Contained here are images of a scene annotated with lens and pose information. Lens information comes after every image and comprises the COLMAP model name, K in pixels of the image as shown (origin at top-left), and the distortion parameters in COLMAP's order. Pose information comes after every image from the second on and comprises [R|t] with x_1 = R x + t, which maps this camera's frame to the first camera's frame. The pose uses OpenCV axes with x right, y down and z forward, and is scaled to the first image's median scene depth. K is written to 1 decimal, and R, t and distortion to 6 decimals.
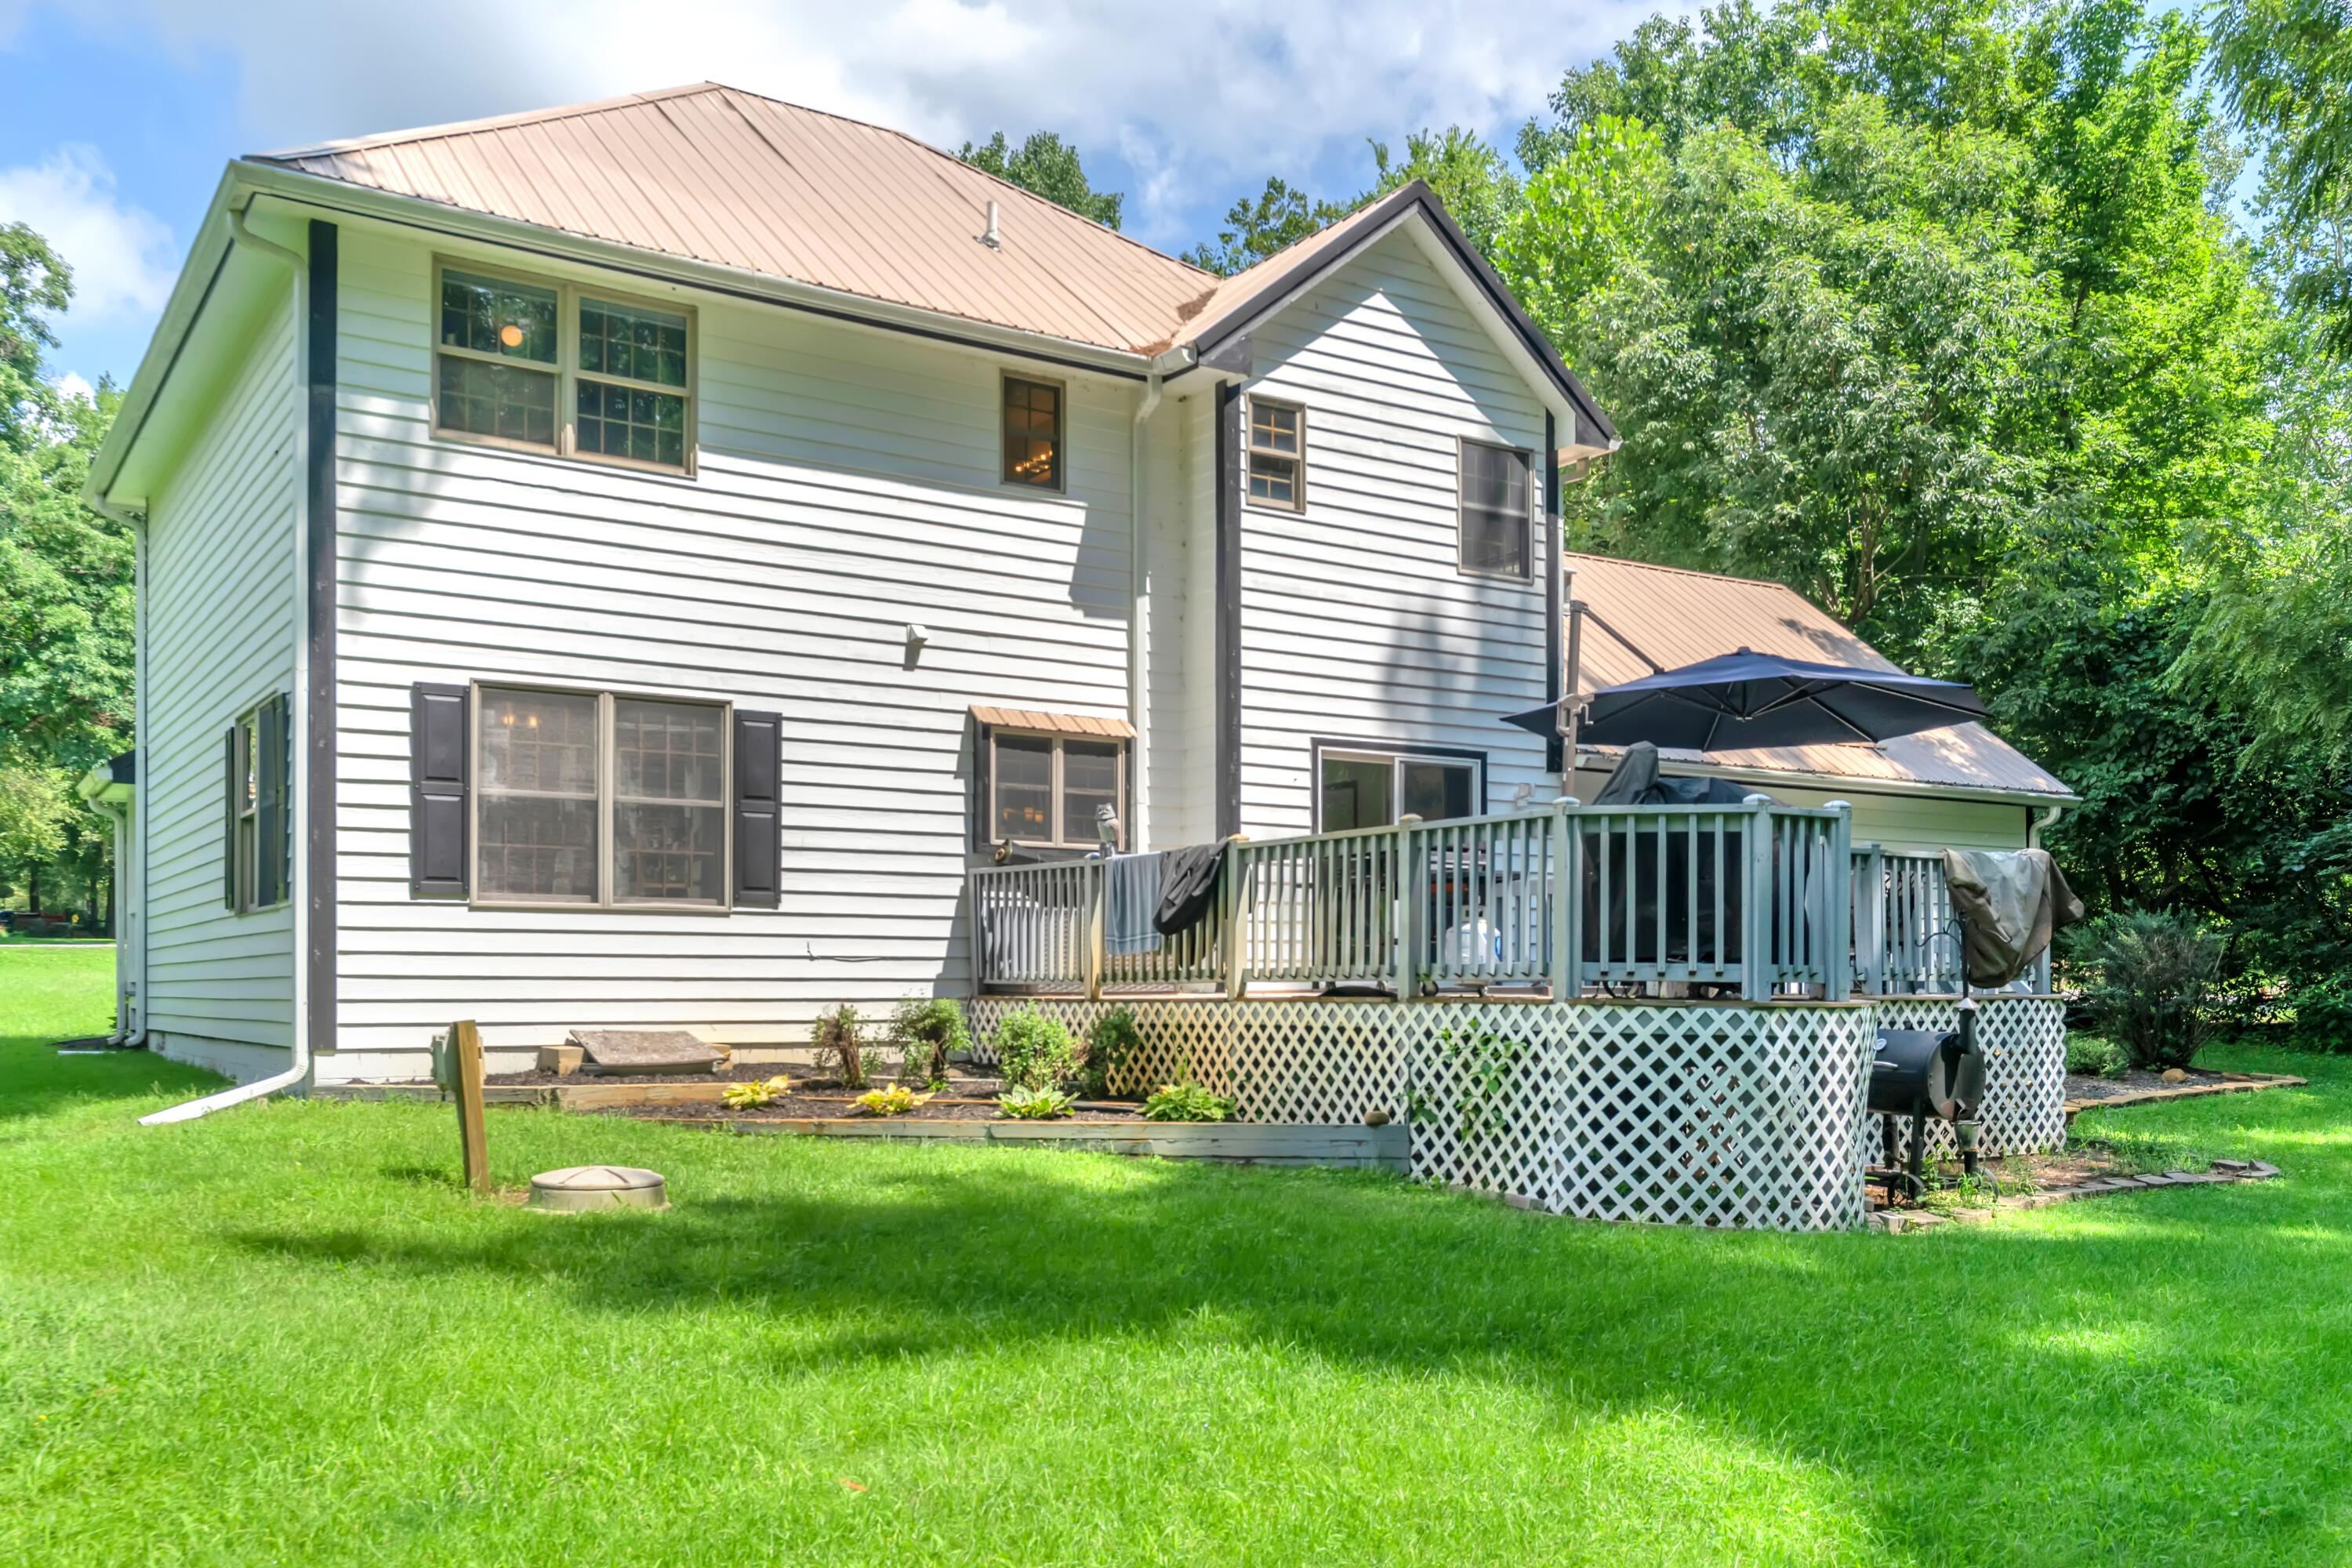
lens RADIAL K [[2000.3, 0, 1176.0], [0, 2000.3, 784.0], [0, 0, 1]] dist [-0.001459, 0.007018]
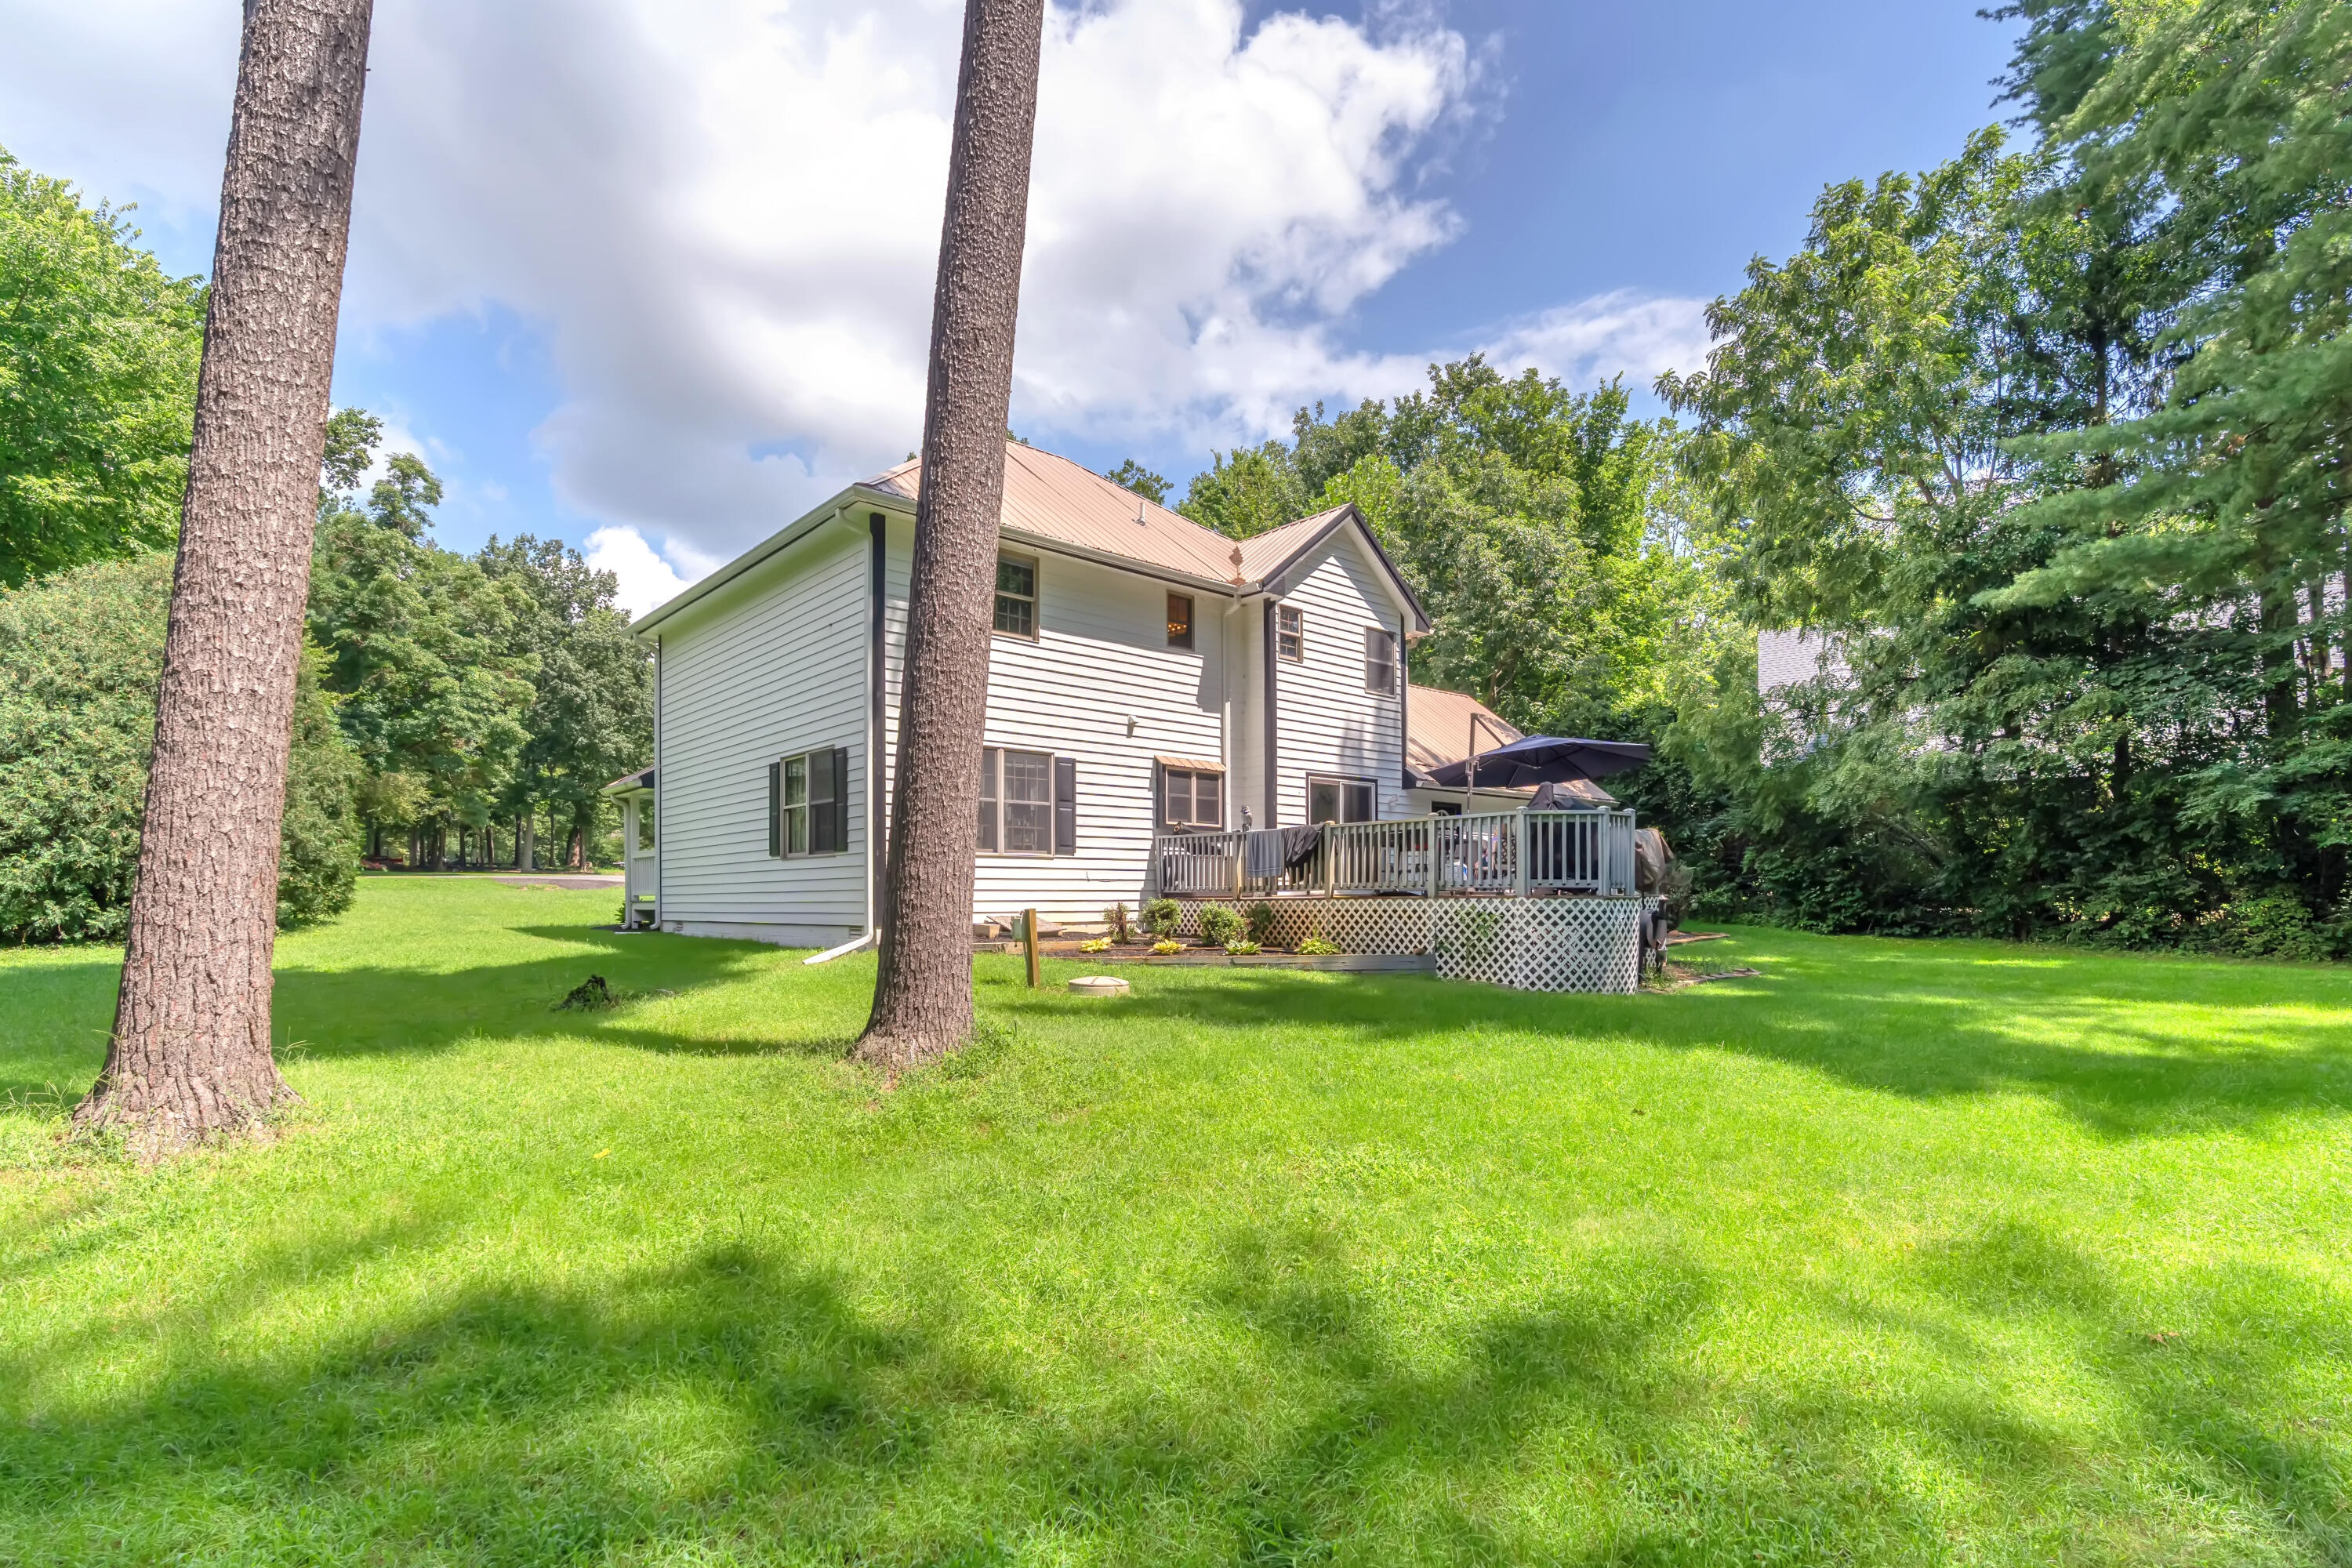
lens RADIAL K [[1120.7, 0, 1177.5], [0, 1120.7, 774.4], [0, 0, 1]] dist [-0.022201, -0.000121]
pose [[0.989643, 0.010363, 0.143177, -0.241696], [-0.009078, 0.999912, -0.009628, -0.009068], [-0.143264, 0.008228, 0.989650, -0.127821]]
